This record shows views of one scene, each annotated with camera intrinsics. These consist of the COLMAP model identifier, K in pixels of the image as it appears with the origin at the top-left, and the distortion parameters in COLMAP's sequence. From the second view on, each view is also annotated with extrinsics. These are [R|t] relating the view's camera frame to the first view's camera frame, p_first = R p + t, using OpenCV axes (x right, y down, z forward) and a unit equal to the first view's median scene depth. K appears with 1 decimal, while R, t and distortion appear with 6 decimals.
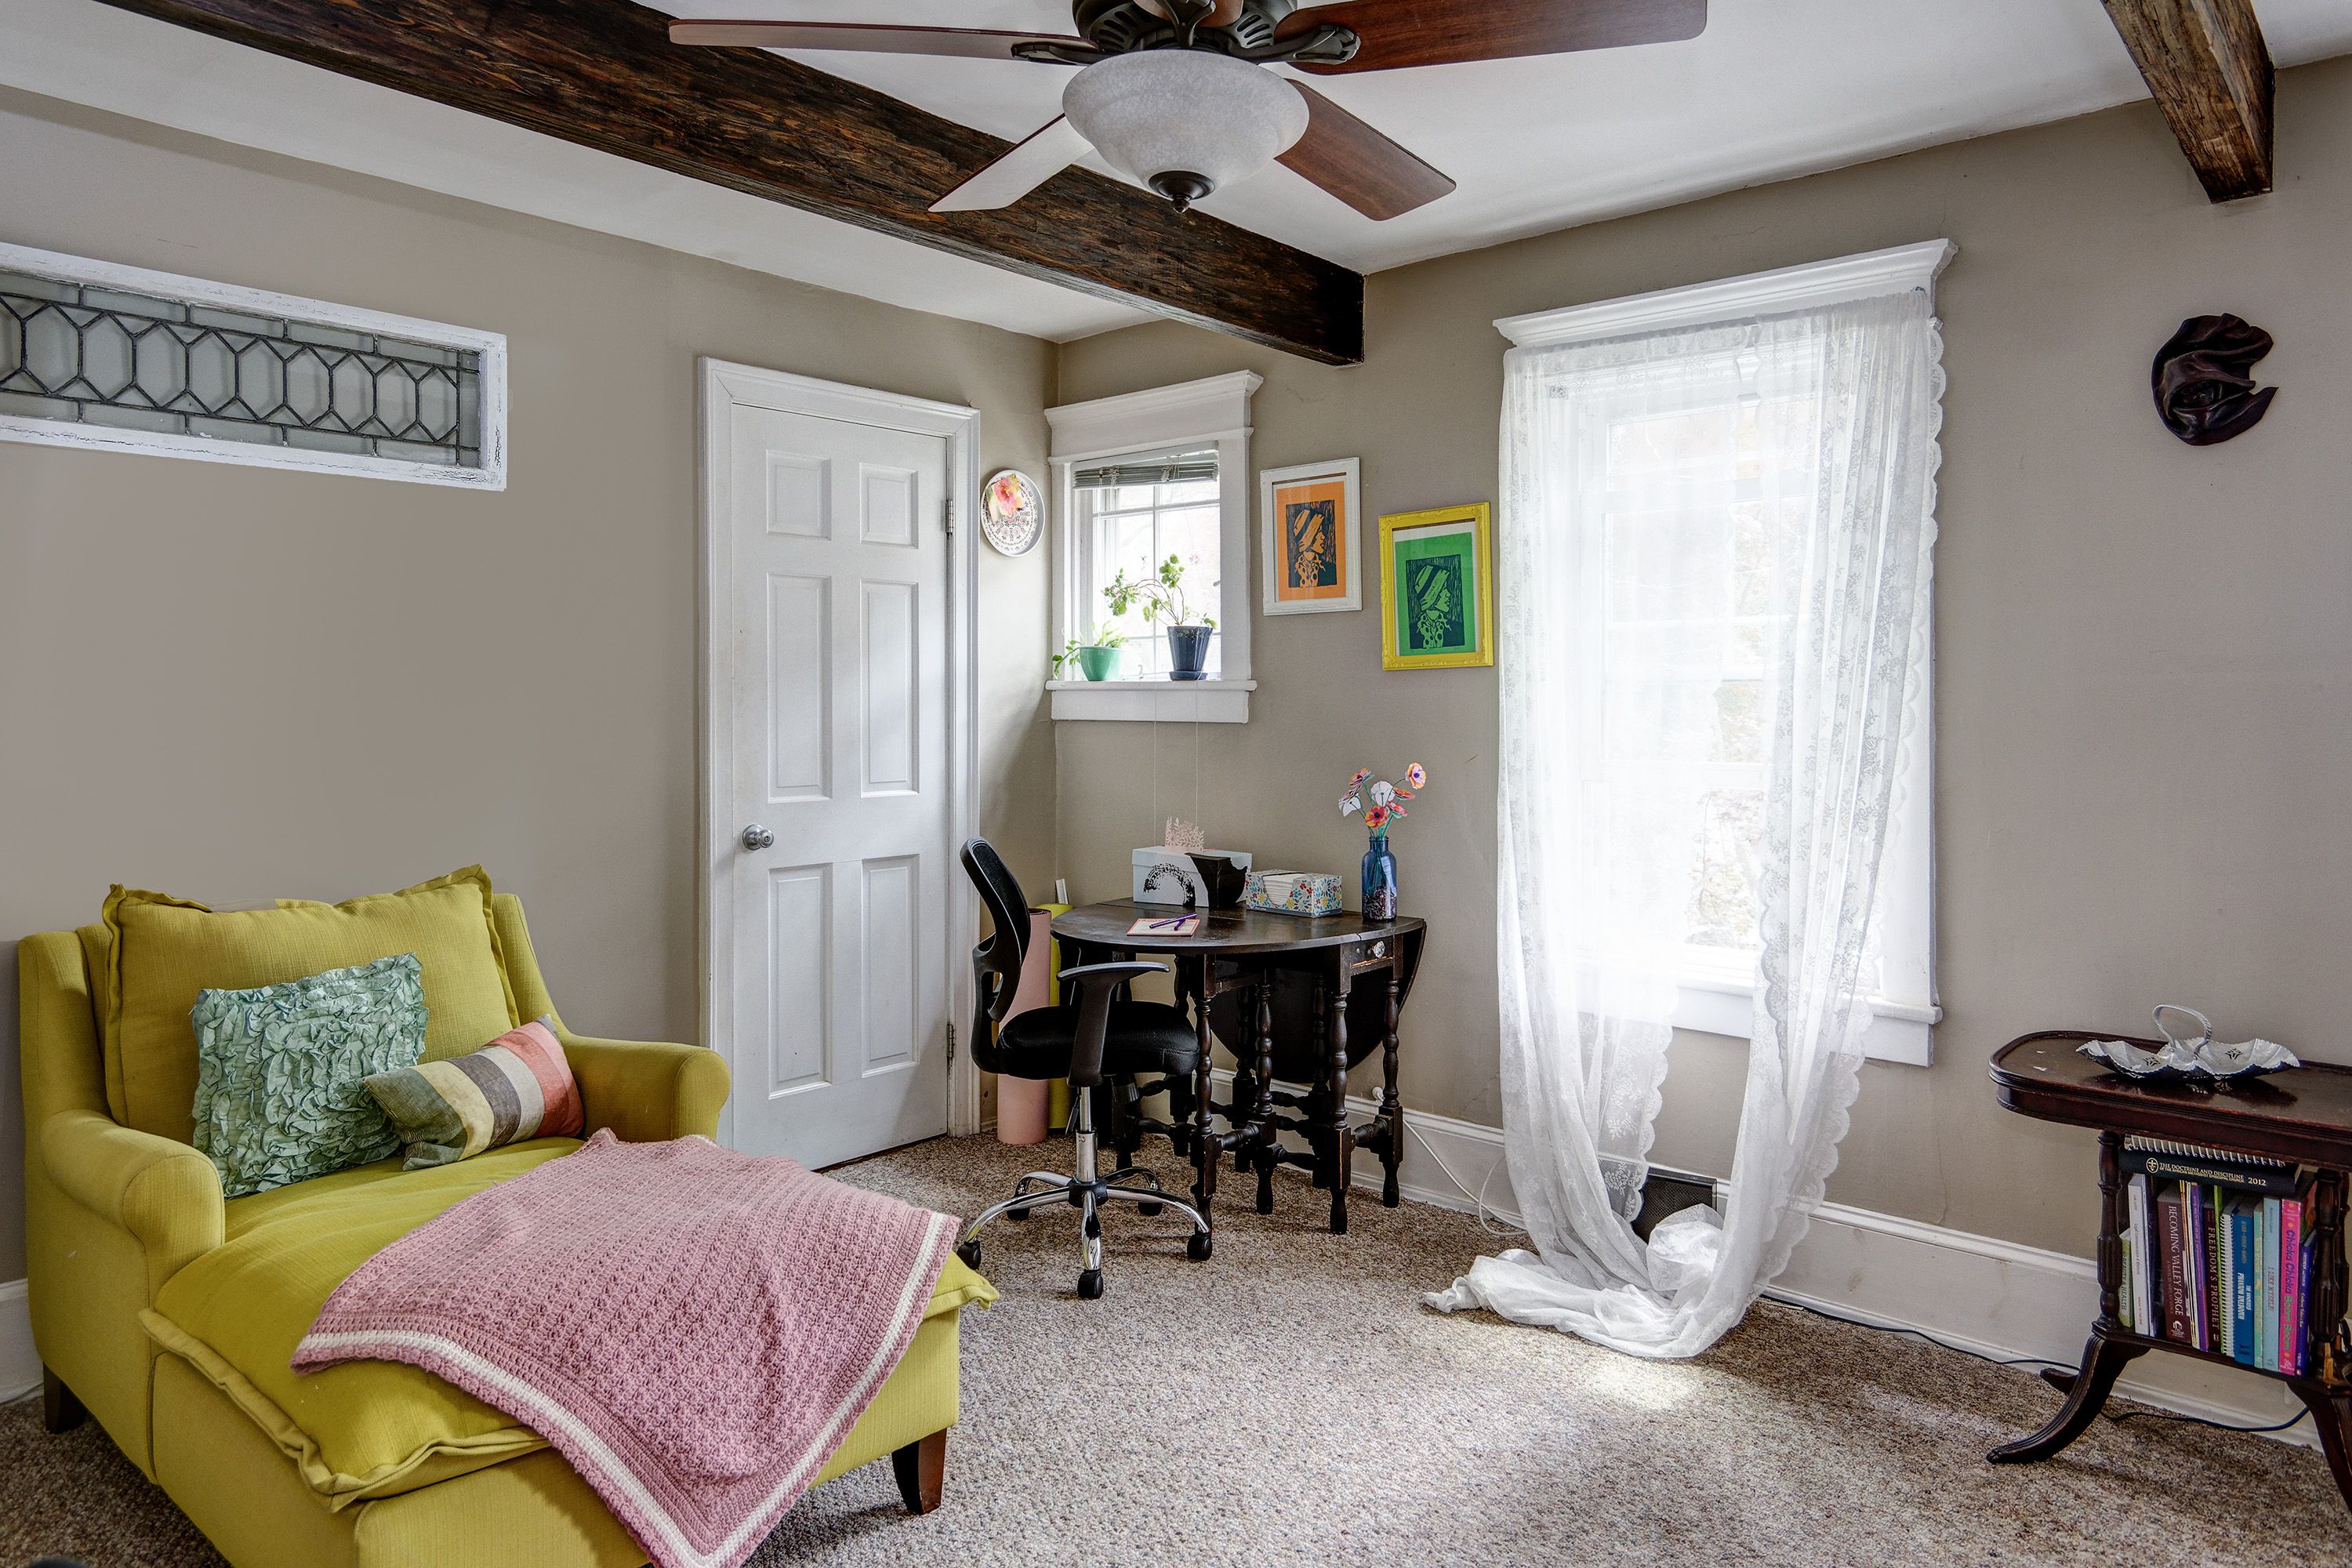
lens RADIAL K [[1489.3, 0, 1176.7], [0, 1489.3, 727.3], [0, 0, 1]] dist [0.000645, -0.000344]
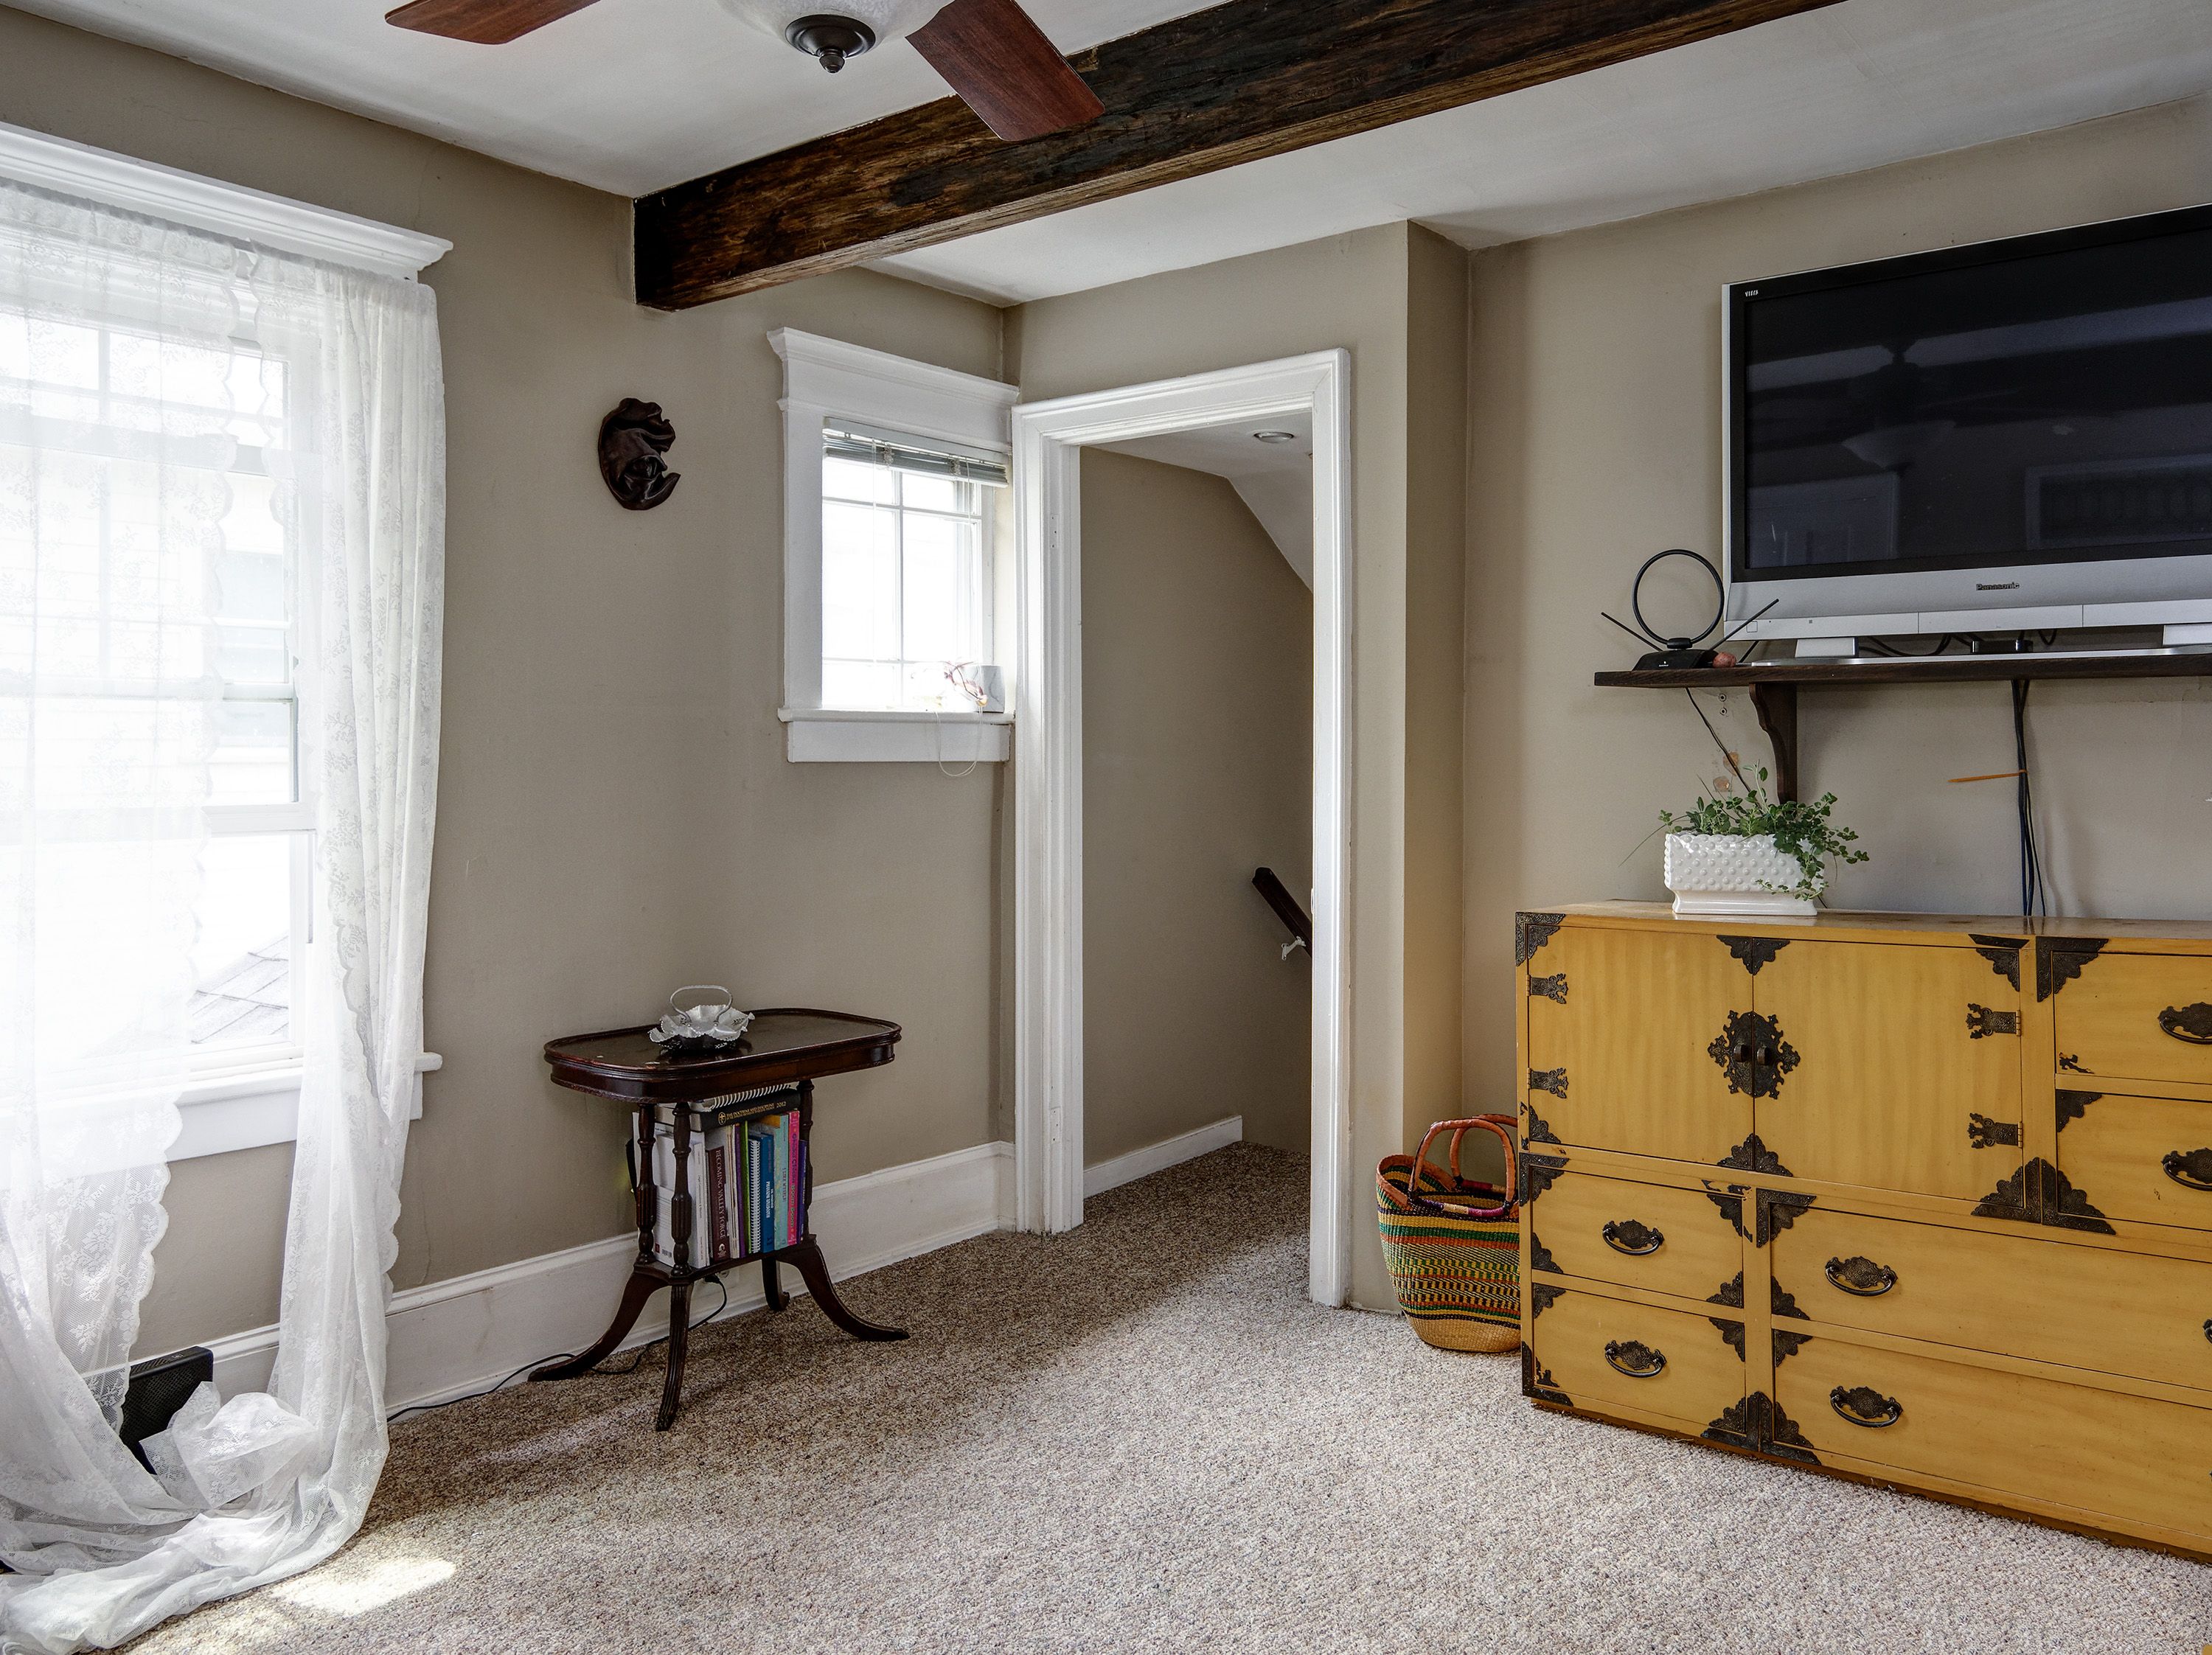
lens RADIAL K [[1730.3, 0, 1106.0], [0, 1730.3, 827.5], [0, 0, 1]] dist [0.004964, 0.007586]
pose [[-0.069197, -0.037886, 0.996883, -0.614617], [0.021570, 0.998988, 0.039463, 0.011047], [-0.997370, 0.024233, -0.068309, 0.650362]]
